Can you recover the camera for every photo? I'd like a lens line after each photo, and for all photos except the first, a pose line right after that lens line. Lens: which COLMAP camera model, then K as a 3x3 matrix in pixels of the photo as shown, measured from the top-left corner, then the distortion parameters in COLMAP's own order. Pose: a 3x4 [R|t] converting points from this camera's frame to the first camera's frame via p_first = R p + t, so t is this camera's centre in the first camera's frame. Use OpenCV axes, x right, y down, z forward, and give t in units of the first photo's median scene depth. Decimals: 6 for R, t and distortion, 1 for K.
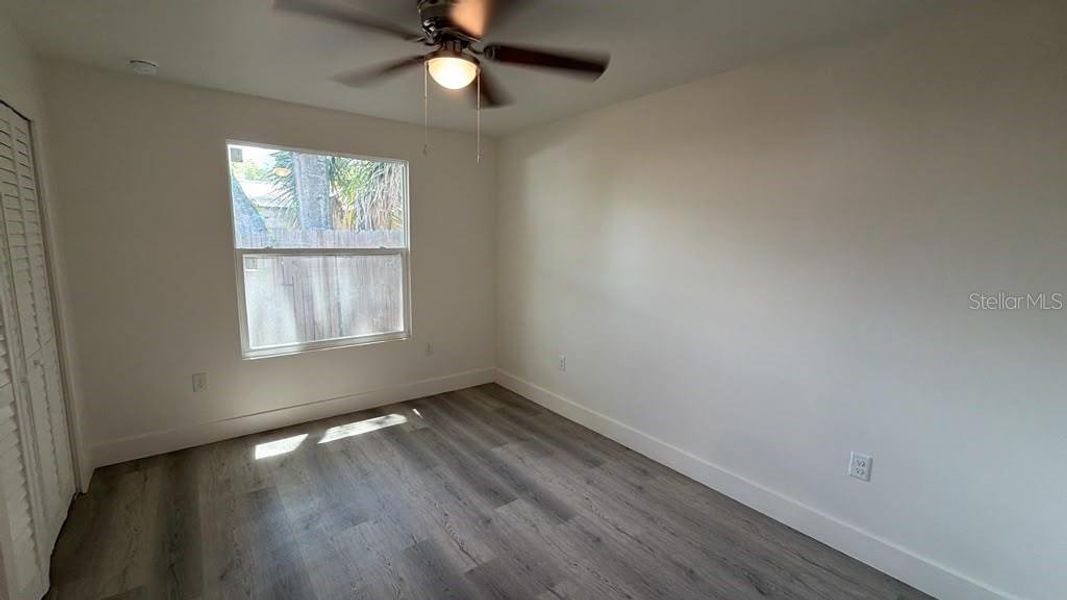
lens RADIAL K [[447.1, 0, 533.5], [0, 447.1, 300.0], [0, 0, 1]] dist [-0.002186, -0.000591]
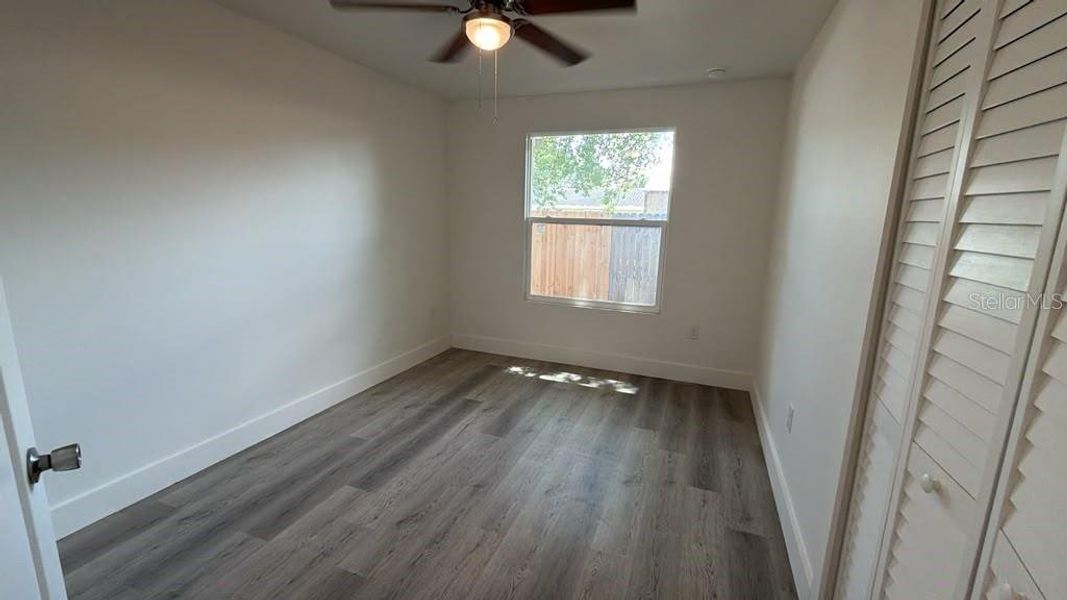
lens RADIAL K [[447.1, 0, 533.5], [0, 447.1, 300.0], [0, 0, 1]] dist [-0.002186, -0.000591]
pose [[0.504168, 0.166363, -0.847430, 0.487050], [-0.132371, 0.984561, 0.114532, -0.025162], [0.853400, 0.054431, 0.518406, 0.327852]]
